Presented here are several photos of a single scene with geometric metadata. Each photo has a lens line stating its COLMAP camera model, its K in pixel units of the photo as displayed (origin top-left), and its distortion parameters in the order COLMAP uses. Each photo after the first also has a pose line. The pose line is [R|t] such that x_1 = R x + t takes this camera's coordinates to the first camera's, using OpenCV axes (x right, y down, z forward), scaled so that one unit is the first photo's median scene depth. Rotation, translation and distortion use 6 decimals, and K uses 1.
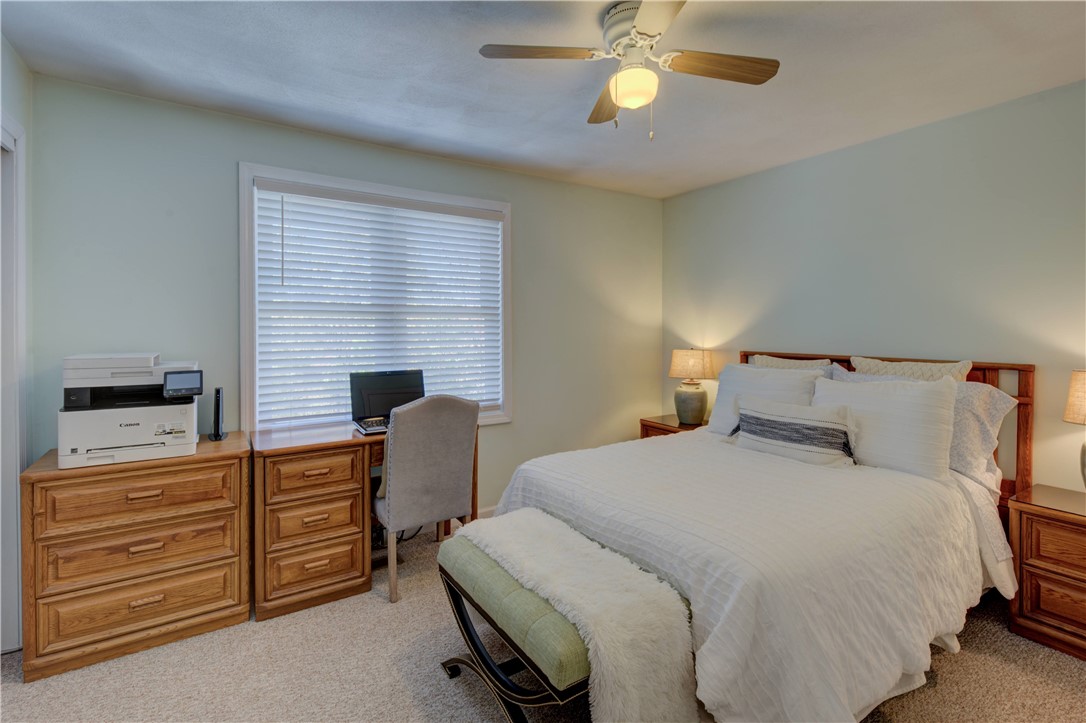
lens RADIAL K [[494.1, 0, 531.2], [0, 494.1, 316.4], [0, 0, 1]] dist [0.001467, 0.000016]
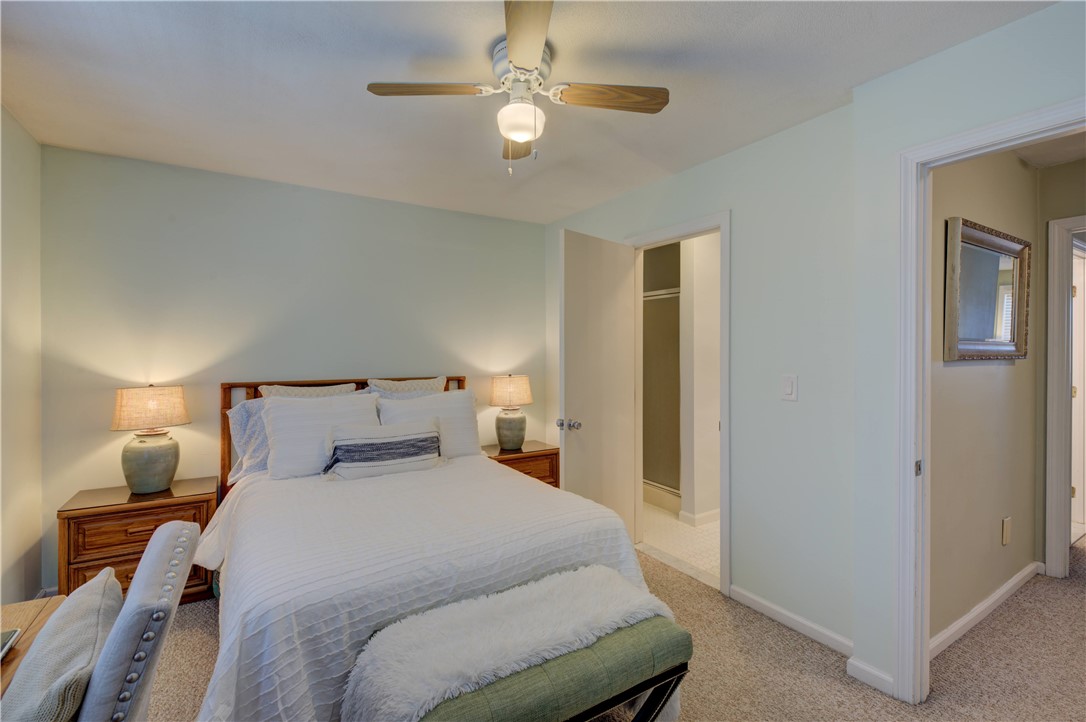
lens RADIAL K [[472.6, 0, 543.0], [0, 472.6, 361.0], [0, 0, 1]] dist [0.000450, 0.000070]
pose [[0.021377, -0.021067, 0.999549, -0.534866], [-0.019010, 0.999589, 0.021475, 0.006328], [-0.999591, -0.019460, 0.020967, 0.663132]]
